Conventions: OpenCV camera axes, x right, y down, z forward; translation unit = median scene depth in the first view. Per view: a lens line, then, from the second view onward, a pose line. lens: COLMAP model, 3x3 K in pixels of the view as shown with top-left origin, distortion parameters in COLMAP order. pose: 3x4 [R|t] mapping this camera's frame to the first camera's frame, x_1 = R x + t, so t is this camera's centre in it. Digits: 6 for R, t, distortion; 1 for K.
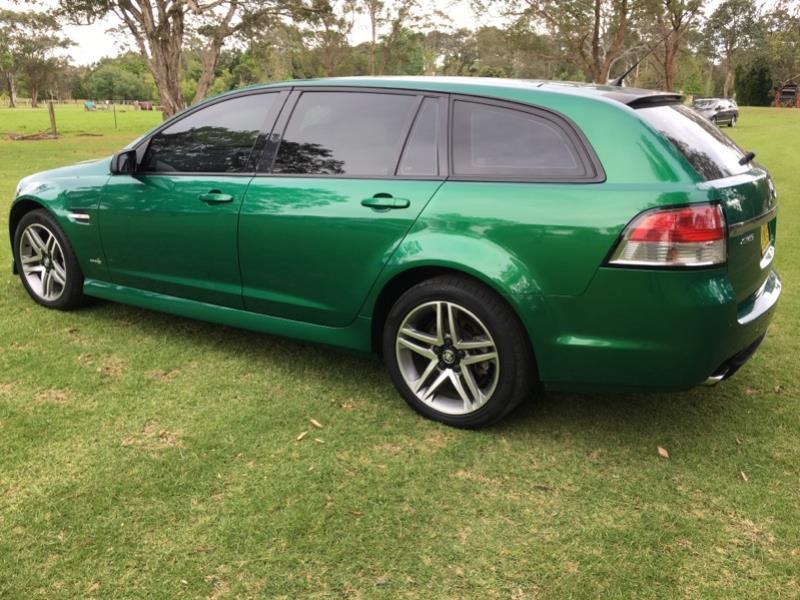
lens RADIAL K [[671.7, 0, 398.7], [0, 671.7, 302.2], [0, 0, 1]] dist [0.058814, -0.076019]
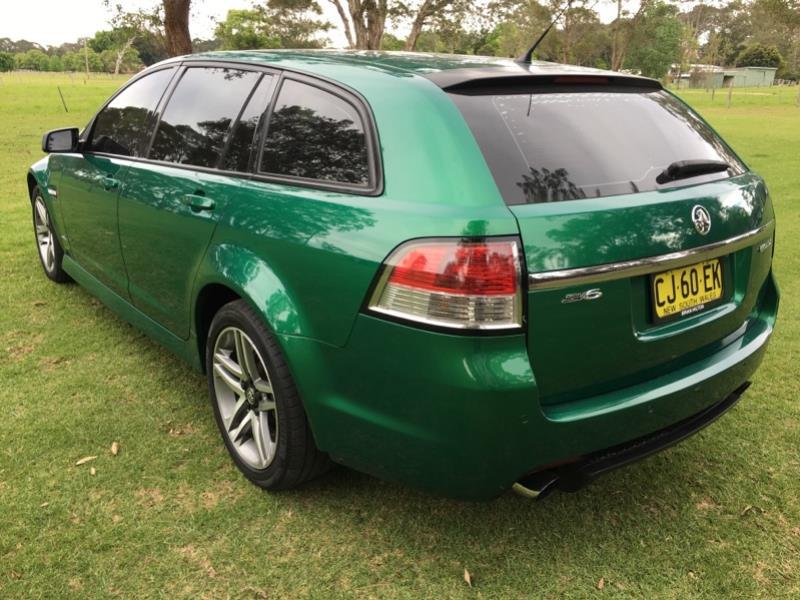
lens RADIAL K [[671.7, 0, 398.2], [0, 671.7, 298.5], [0, 0, 1]] dist [0.058814, -0.076019]
pose [[0.943110, 0.110360, -0.313631, 0.480753], [-0.103519, 0.993884, 0.038440, -0.085070], [0.315955, -0.003786, 0.948766, 0.280881]]
